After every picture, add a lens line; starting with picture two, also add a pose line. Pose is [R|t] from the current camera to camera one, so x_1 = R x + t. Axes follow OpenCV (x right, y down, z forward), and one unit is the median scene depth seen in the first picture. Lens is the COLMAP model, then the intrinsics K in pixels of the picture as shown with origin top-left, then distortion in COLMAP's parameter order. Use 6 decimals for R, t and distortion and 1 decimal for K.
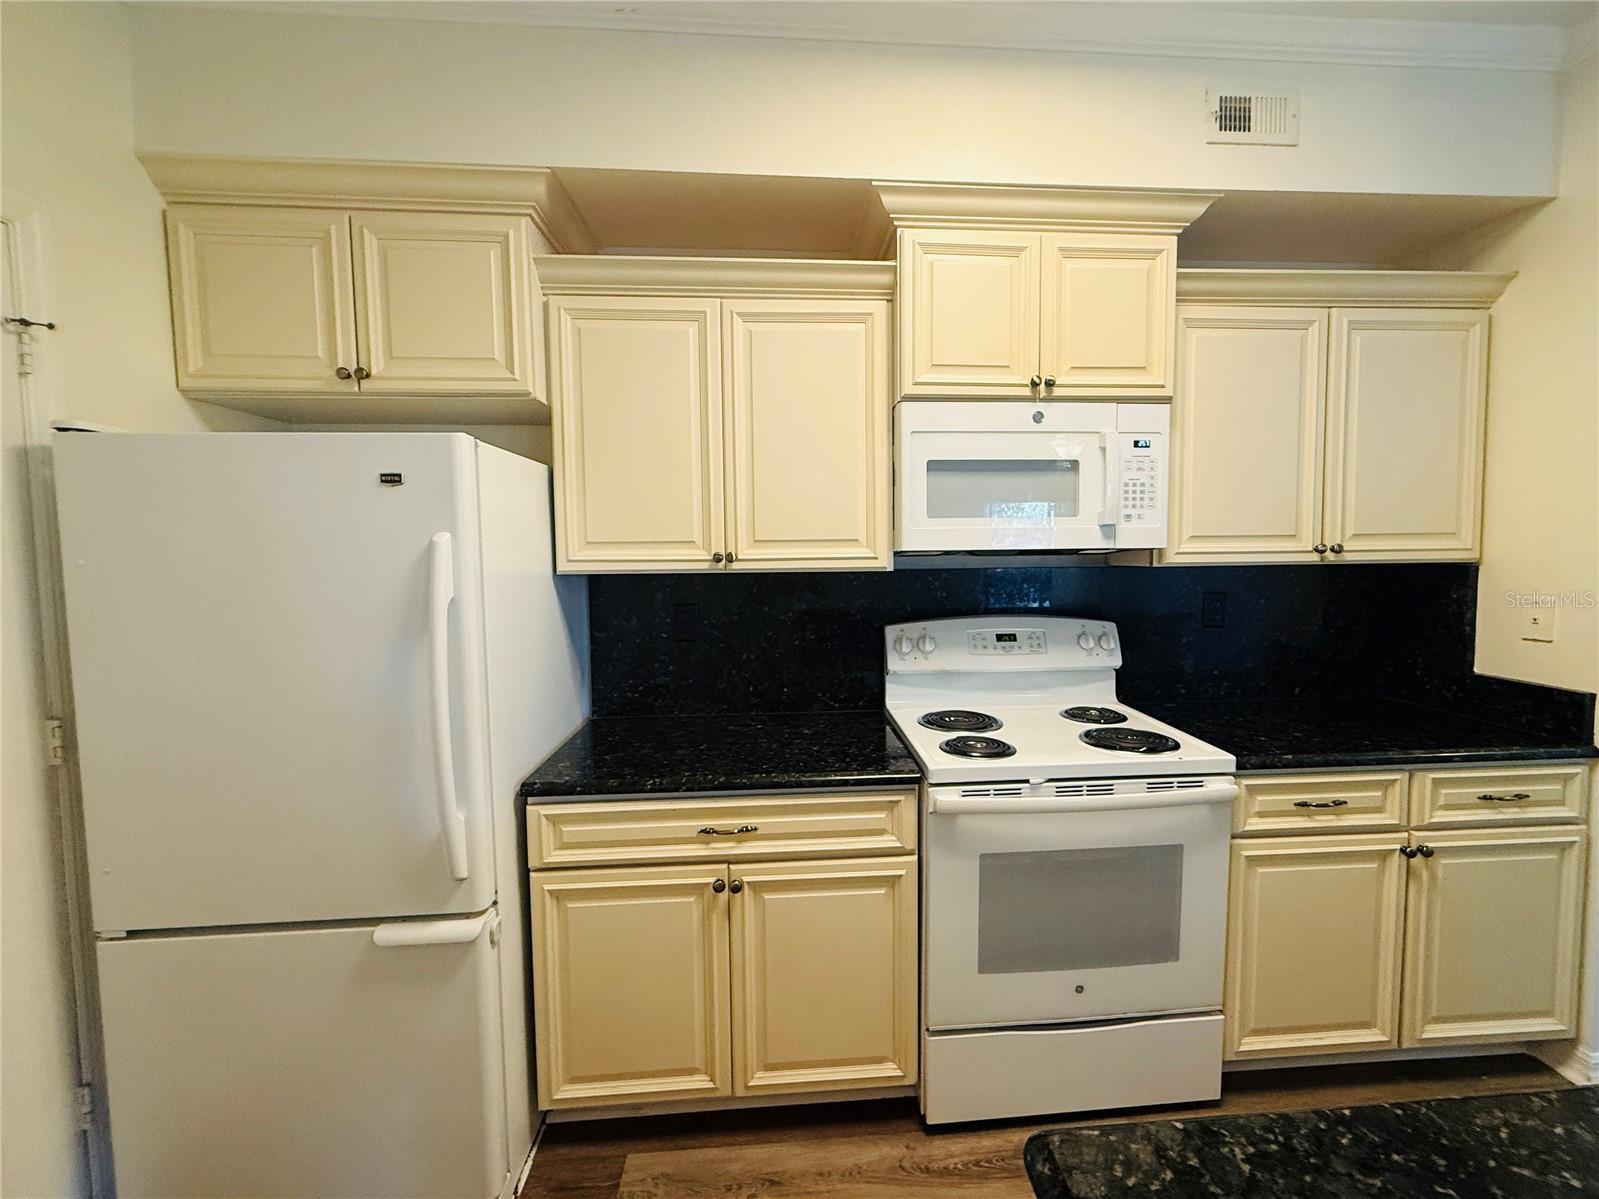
lens RADIAL K [[665.0, 0, 793.8], [0, 665.0, 589.4], [0, 0, 1]] dist [-0.000164, -0.000032]
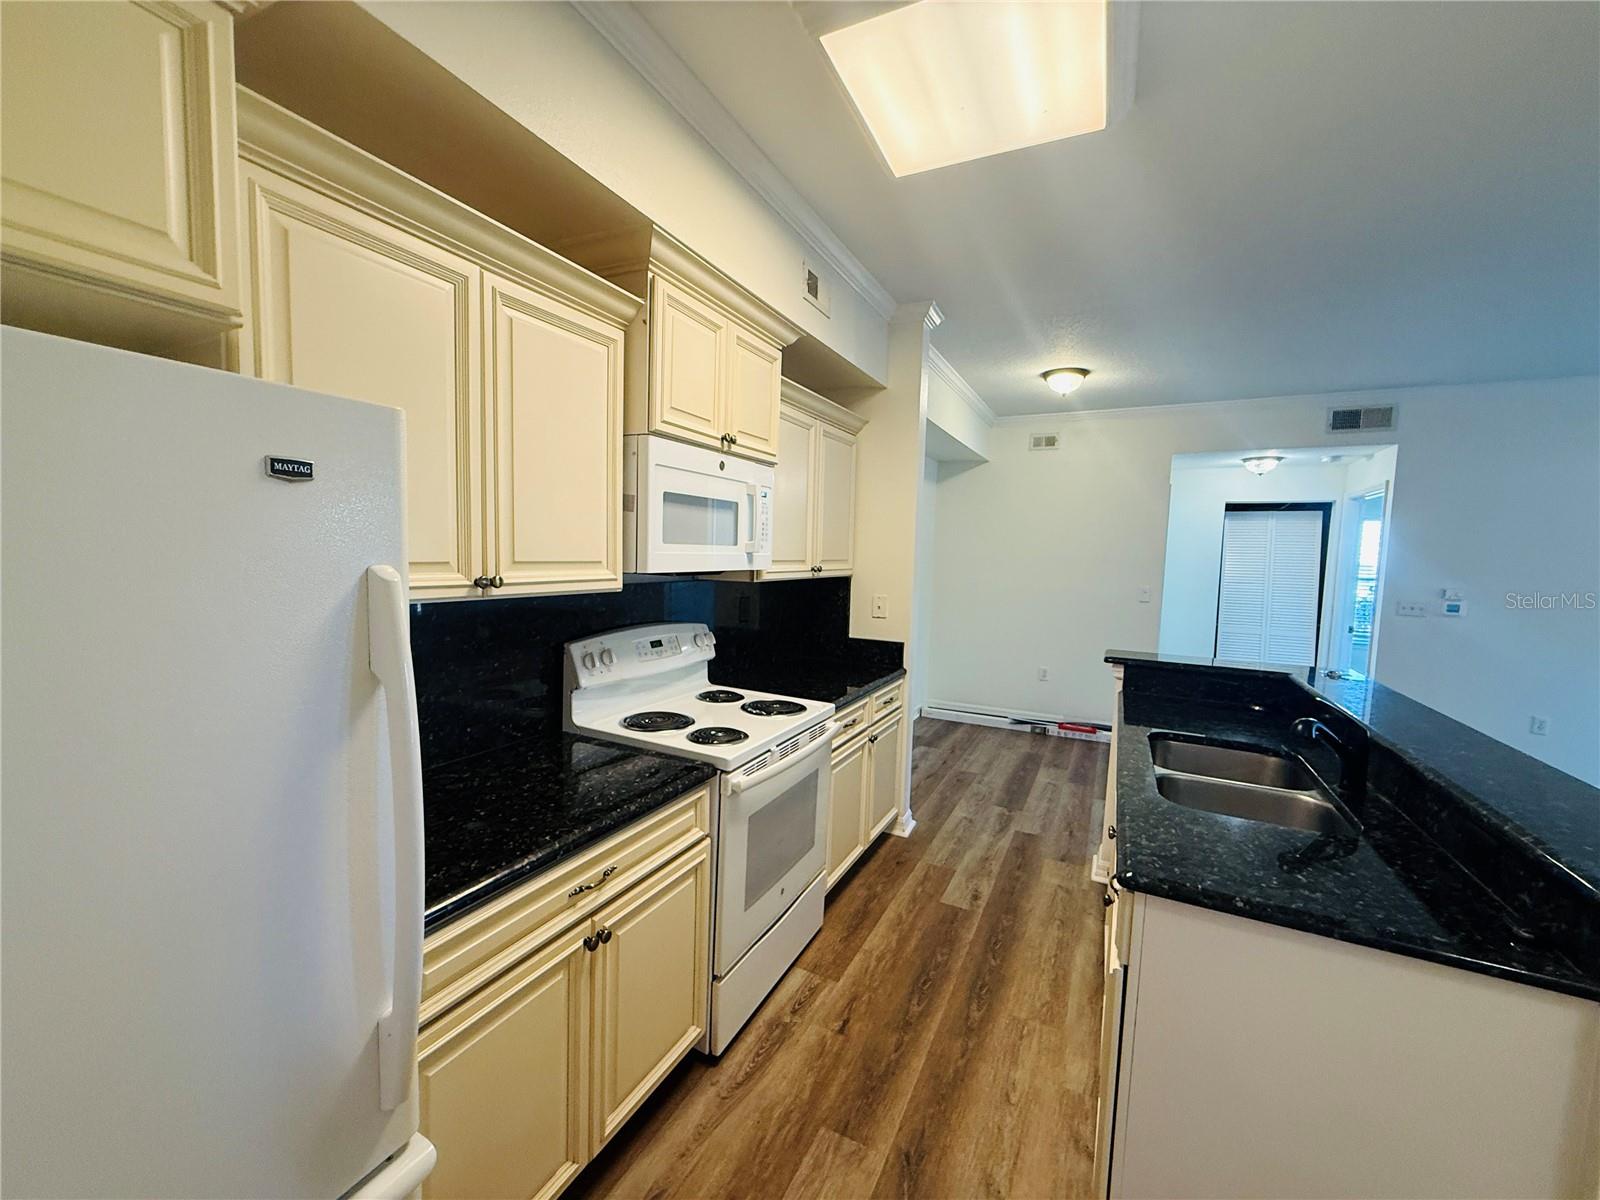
lens RADIAL K [[637.8, 0, 794.9], [0, 637.8, 600.9], [0, 0, 1]] dist [0.000215, 0.000173]
pose [[0.522269, -0.042546, 0.851719, -0.596416], [0.018219, 0.999083, 0.038736, -0.049135], [-0.852586, -0.004713, 0.522566, 0.257043]]
